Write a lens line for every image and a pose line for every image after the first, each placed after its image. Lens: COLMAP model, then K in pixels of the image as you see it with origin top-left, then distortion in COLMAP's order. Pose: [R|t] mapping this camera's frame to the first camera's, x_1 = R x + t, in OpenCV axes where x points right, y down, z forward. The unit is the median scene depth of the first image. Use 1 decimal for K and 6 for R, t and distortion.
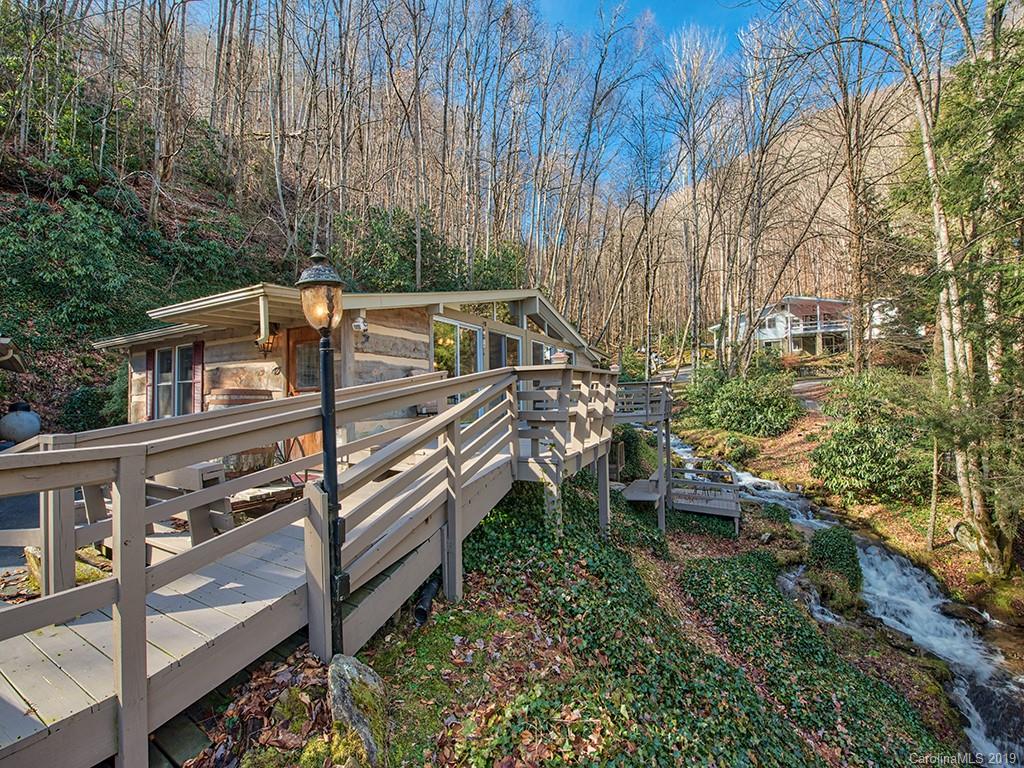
lens RADIAL K [[410.9, 0, 512.0], [0, 410.9, 384.0], [0, 0, 1]] dist [-0.000777, -0.000484]
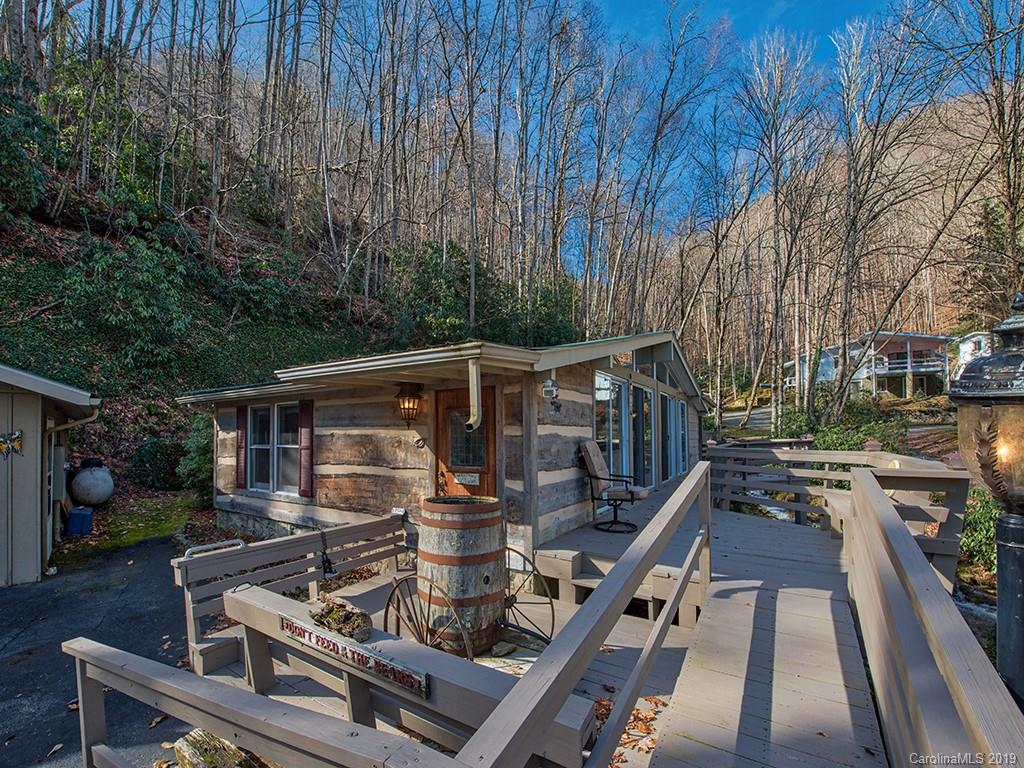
lens RADIAL K [[420.6, 0, 510.1], [0, 420.6, 423.3], [0, 0, 1]] dist [0.001163, 0.000181]
pose [[0.997836, 0.008961, -0.065142, -0.132134], [-0.008686, 0.999952, 0.004509, -0.028675], [0.065179, -0.003933, 0.997866, 0.077303]]
